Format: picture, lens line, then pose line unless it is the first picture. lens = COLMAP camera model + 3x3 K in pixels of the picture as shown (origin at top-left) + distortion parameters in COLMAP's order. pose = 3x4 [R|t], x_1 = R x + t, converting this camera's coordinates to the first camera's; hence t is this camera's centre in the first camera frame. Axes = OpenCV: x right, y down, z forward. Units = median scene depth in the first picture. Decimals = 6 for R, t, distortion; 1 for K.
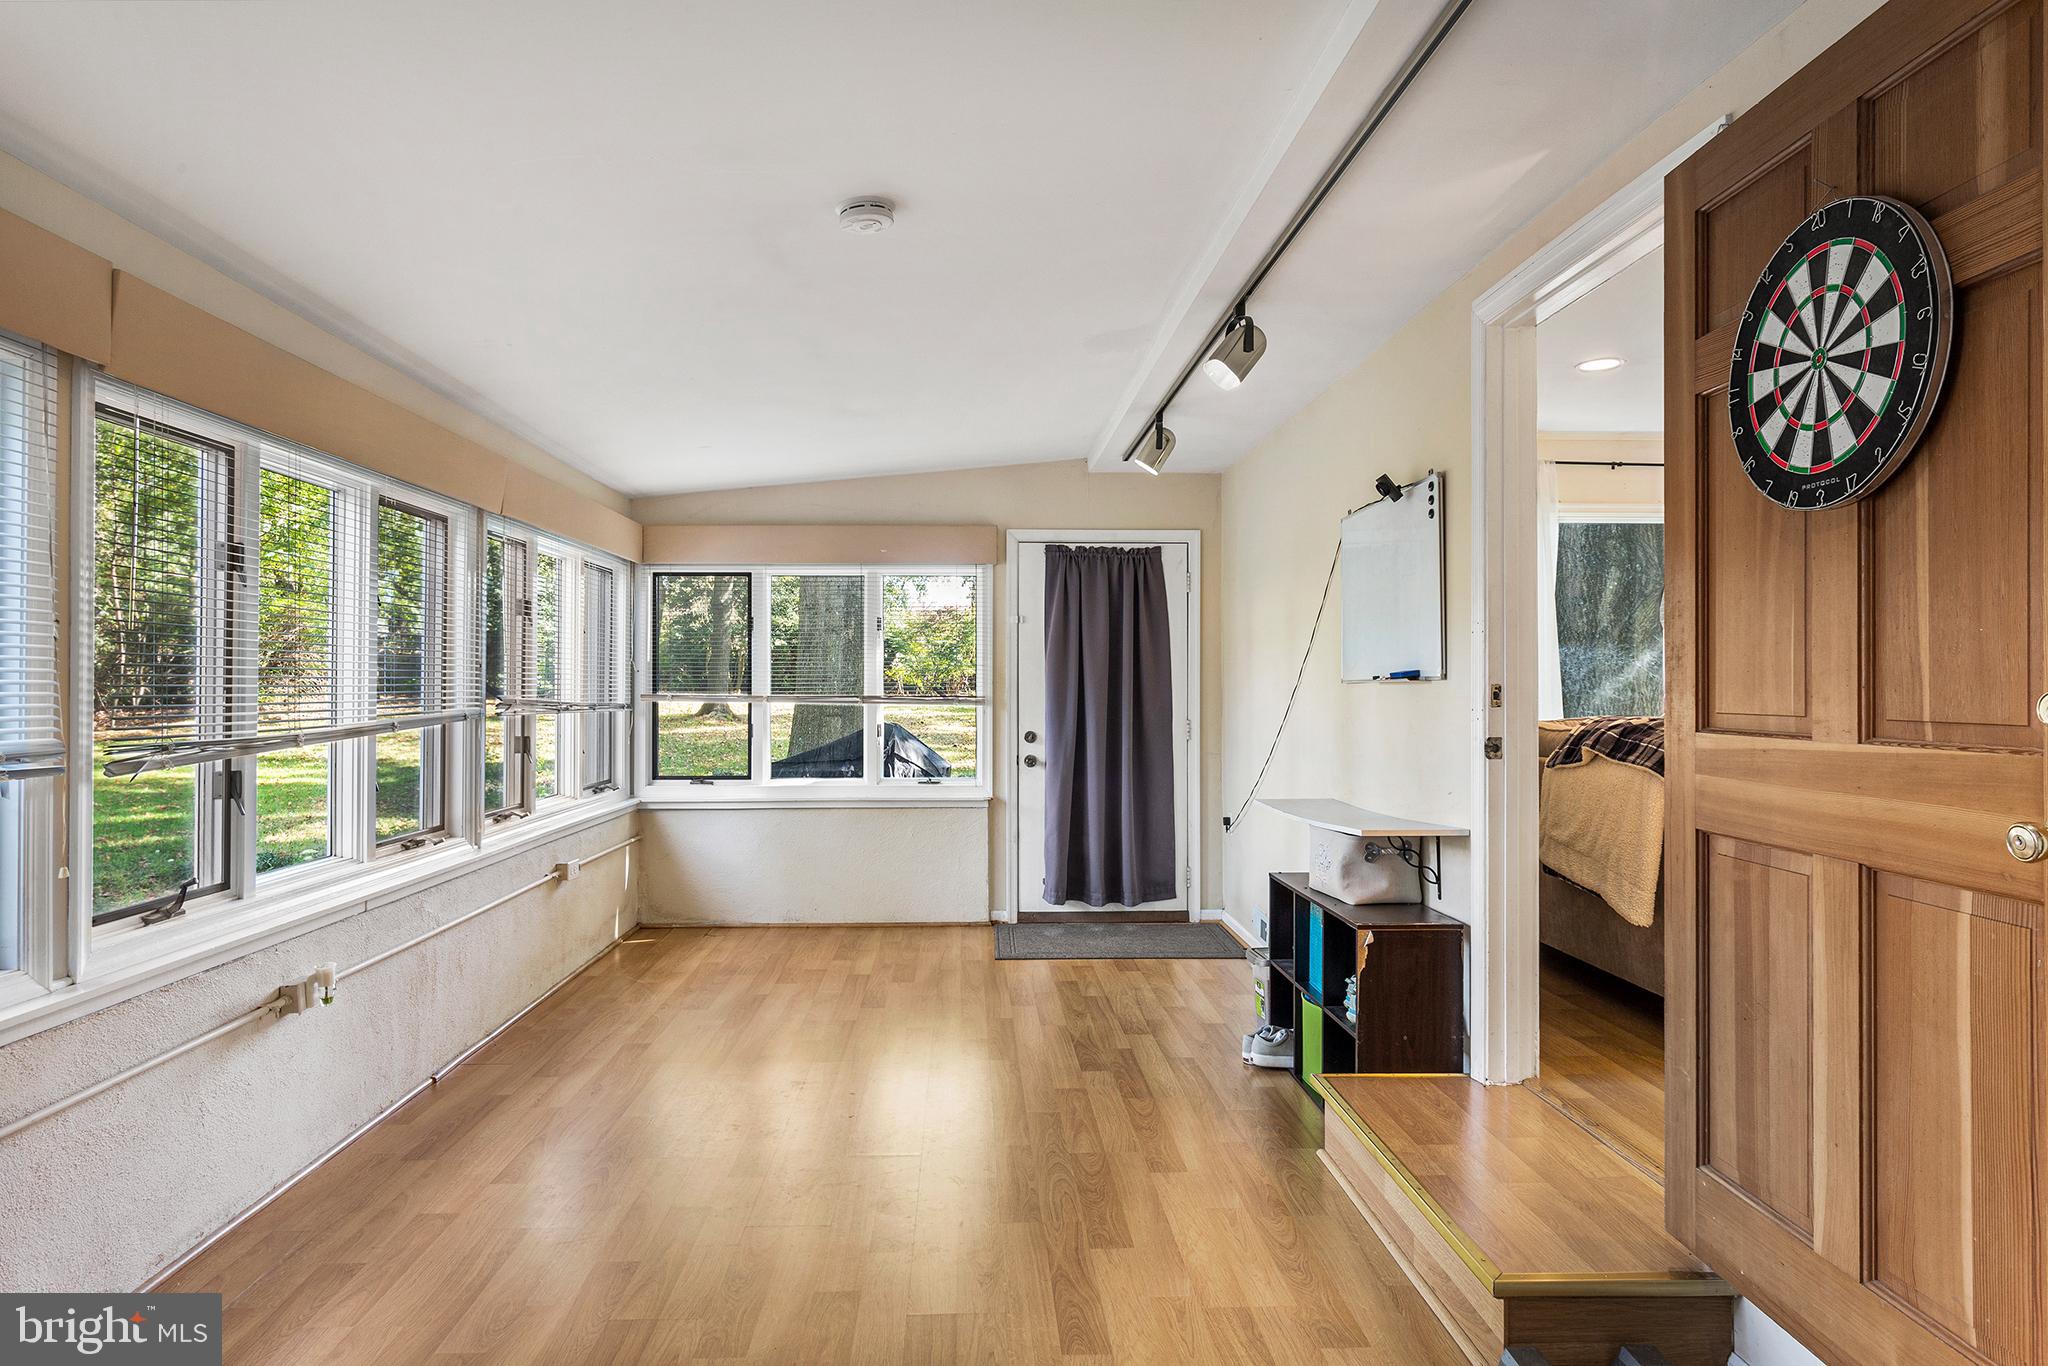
lens RADIAL K [[1176.7, 0, 1007.7], [0, 1176.7, 686.3], [0, 0, 1]] dist [-0.005352, 0.005456]
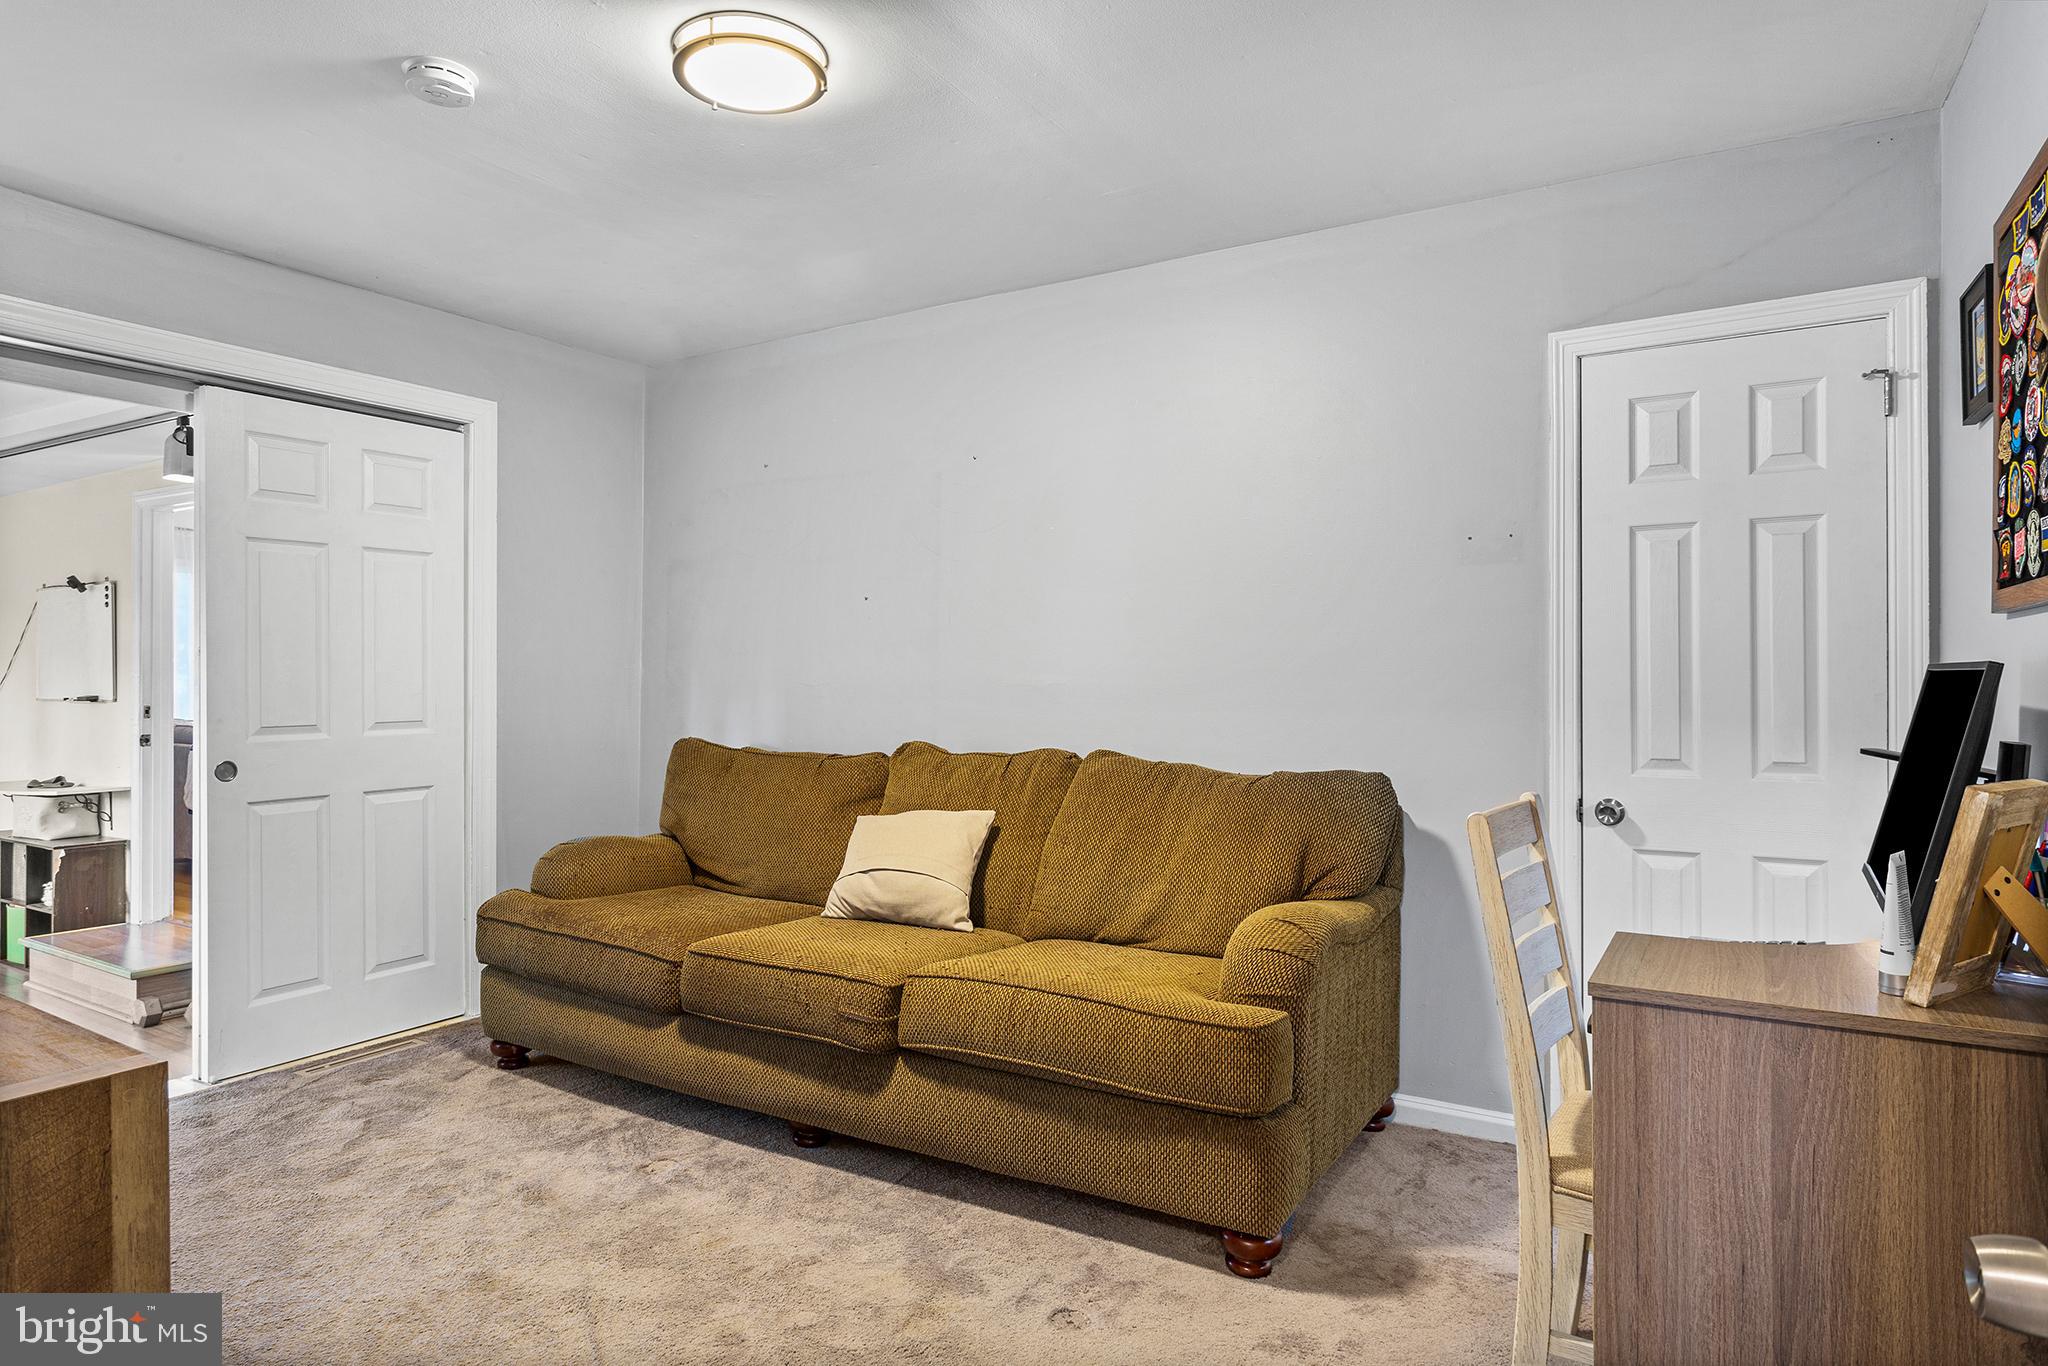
lens RADIAL K [[1176.7, 0, 1007.9], [0, 1176.7, 681.2], [0, 0, 1]] dist [-0.005352, 0.005456]
pose [[0.554809, -0.000337, 0.831978, -0.339484], [-0.005519, 0.999976, 0.004086, -0.050866], [-0.831960, -0.006858, 0.554794, -1.055093]]
